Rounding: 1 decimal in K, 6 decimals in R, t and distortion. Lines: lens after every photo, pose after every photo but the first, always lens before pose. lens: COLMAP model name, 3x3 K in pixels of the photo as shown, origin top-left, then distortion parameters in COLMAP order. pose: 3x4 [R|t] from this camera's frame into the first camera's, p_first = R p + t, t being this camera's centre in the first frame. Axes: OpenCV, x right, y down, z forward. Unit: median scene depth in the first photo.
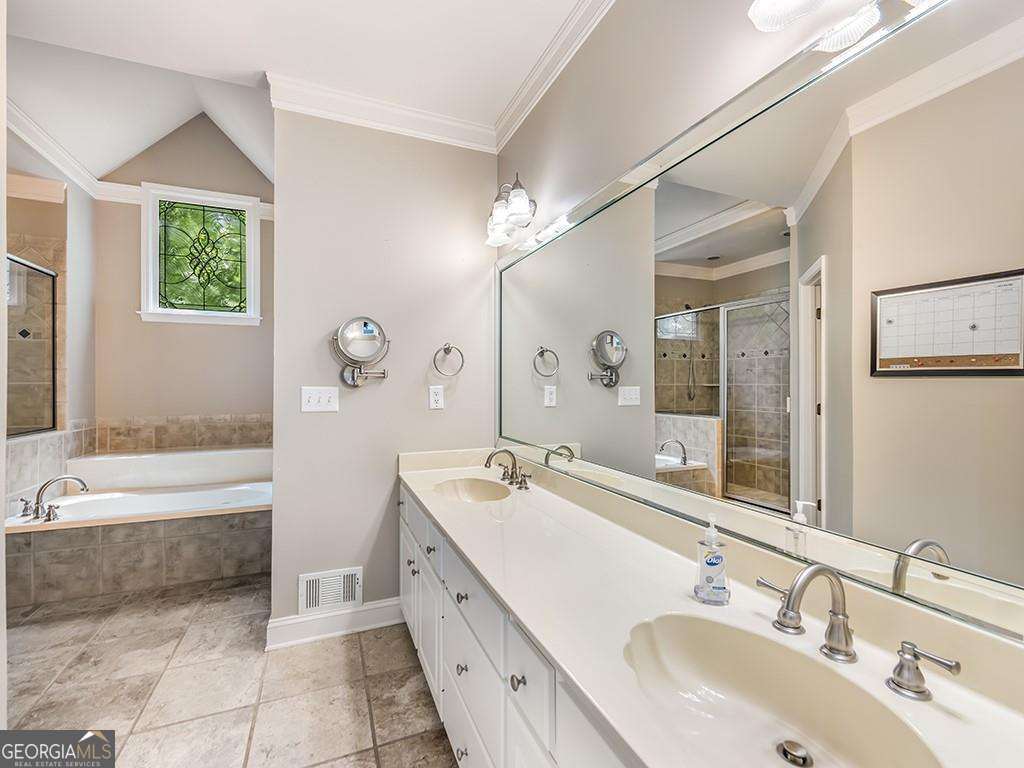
lens RADIAL K [[456.9, 0, 516.5], [0, 456.9, 387.6], [0, 0, 1]] dist [-0.005263, 0.000770]
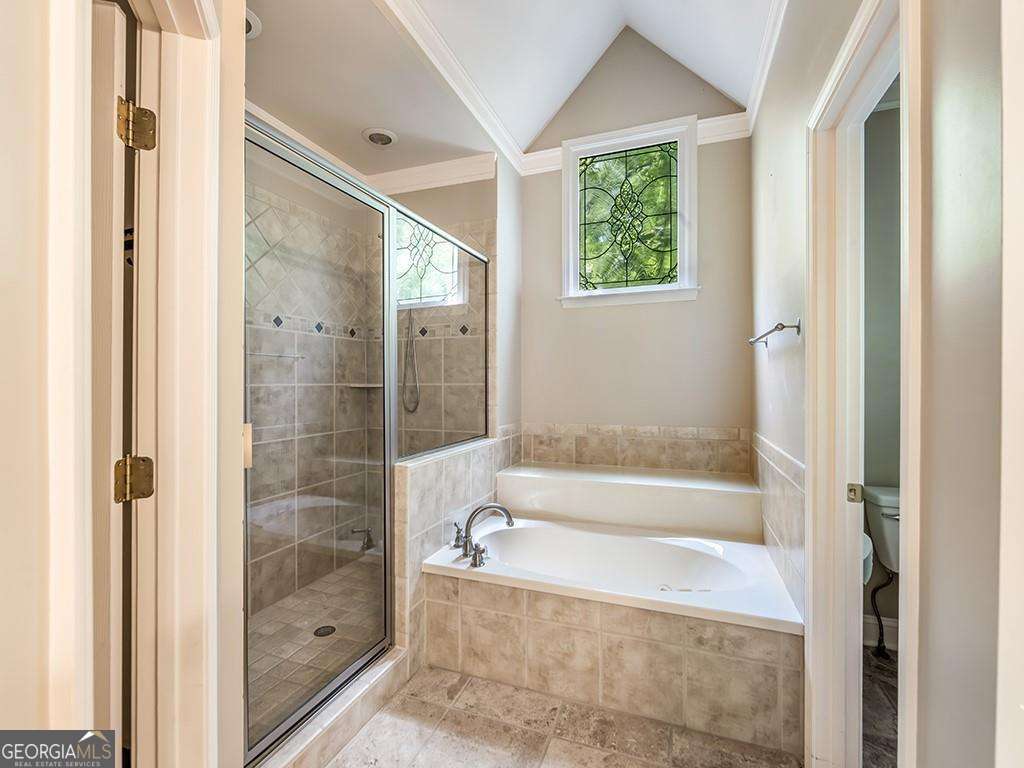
lens RADIAL K [[456.9, 0, 510.6], [0, 456.9, 385.7], [0, 0, 1]] dist [-0.005263, 0.000770]
pose [[0.717241, 0.000758, -0.696824, -0.367405], [-0.002045, 0.999997, -0.001018, -0.005965], [0.696822, 0.002155, 0.717241, 0.398363]]
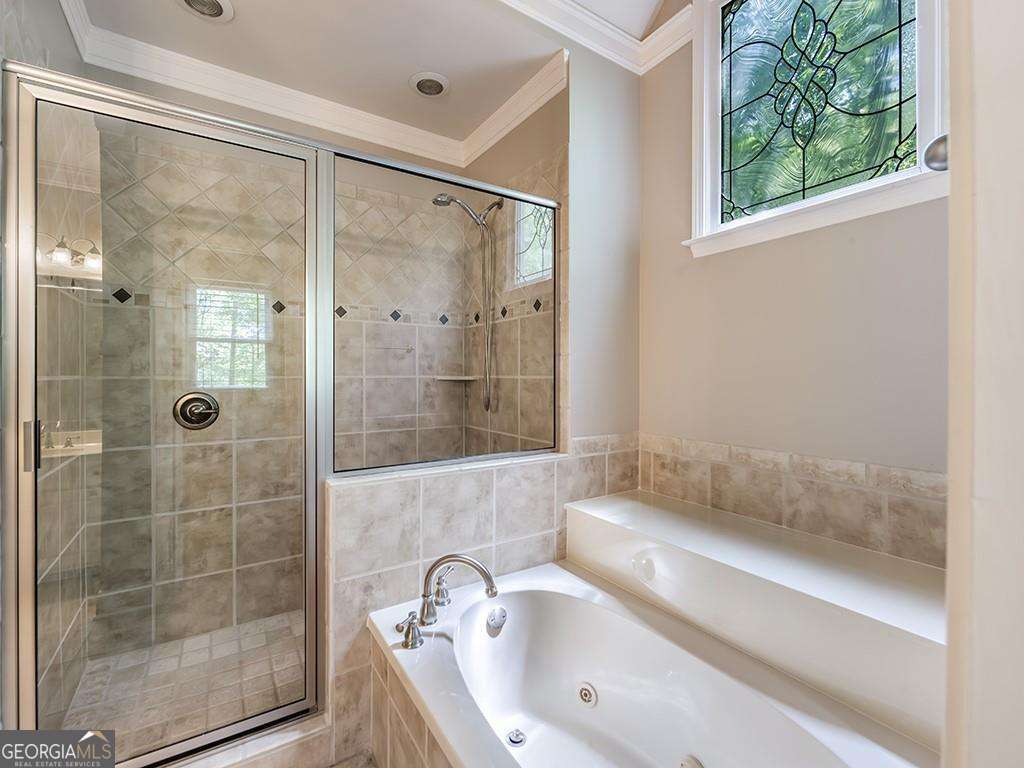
lens RADIAL K [[456.9, 0, 513.6], [0, 456.9, 375.5], [0, 0, 1]] dist [-0.005263, 0.000770]
pose [[0.165418, 0.002672, -0.986220, -0.400583], [-0.005911, 0.999981, 0.001718, -0.013299], [0.986206, 0.005546, 0.165430, 0.840132]]
